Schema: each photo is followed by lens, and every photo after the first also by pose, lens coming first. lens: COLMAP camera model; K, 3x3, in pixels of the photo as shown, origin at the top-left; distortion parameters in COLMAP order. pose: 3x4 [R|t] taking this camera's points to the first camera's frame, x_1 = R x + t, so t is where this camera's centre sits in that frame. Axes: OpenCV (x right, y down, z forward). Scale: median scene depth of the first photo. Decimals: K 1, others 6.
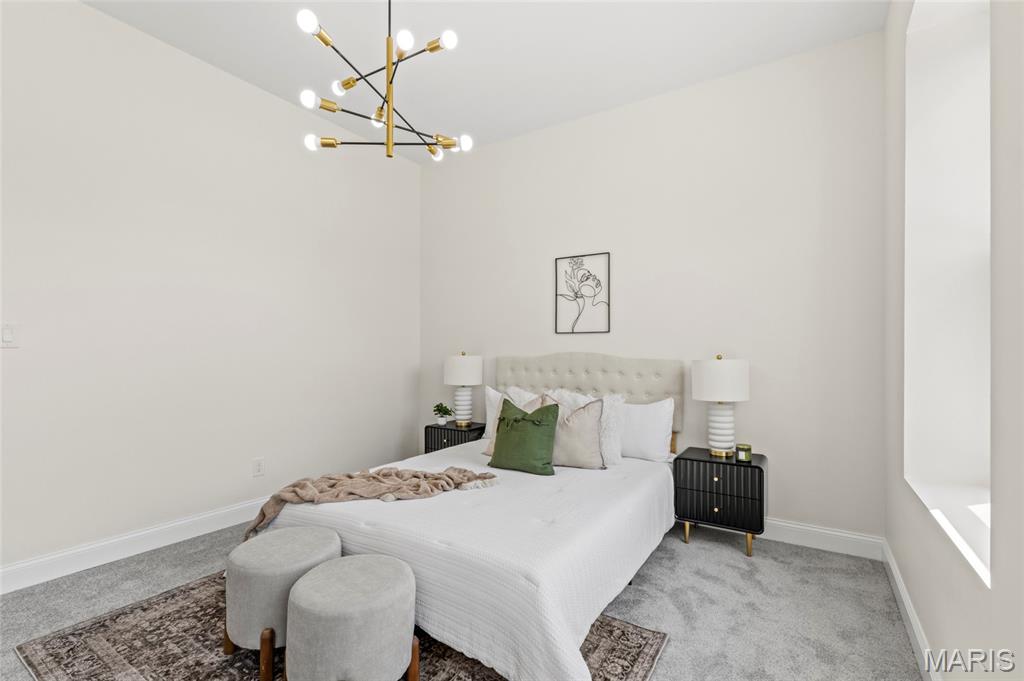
lens RADIAL K [[458.2, 0, 511.1], [0, 458.2, 339.3], [0, 0, 1]] dist [-0.001632, 0.000312]
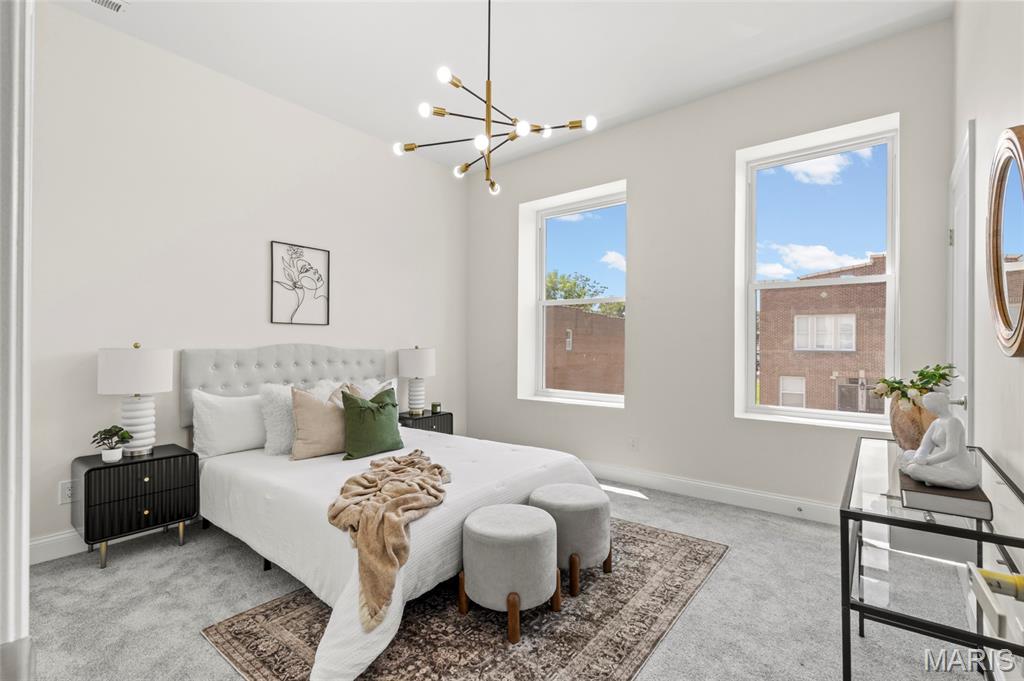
lens RADIAL K [[458.2, 0, 511.1], [0, 458.2, 343.9], [0, 0, 1]] dist [-0.001632, 0.000312]
pose [[0.098897, -0.009854, 0.995049, -0.786676], [-0.041070, 0.999059, 0.013975, -0.004478], [-0.994250, -0.042249, 0.098399, 0.444534]]
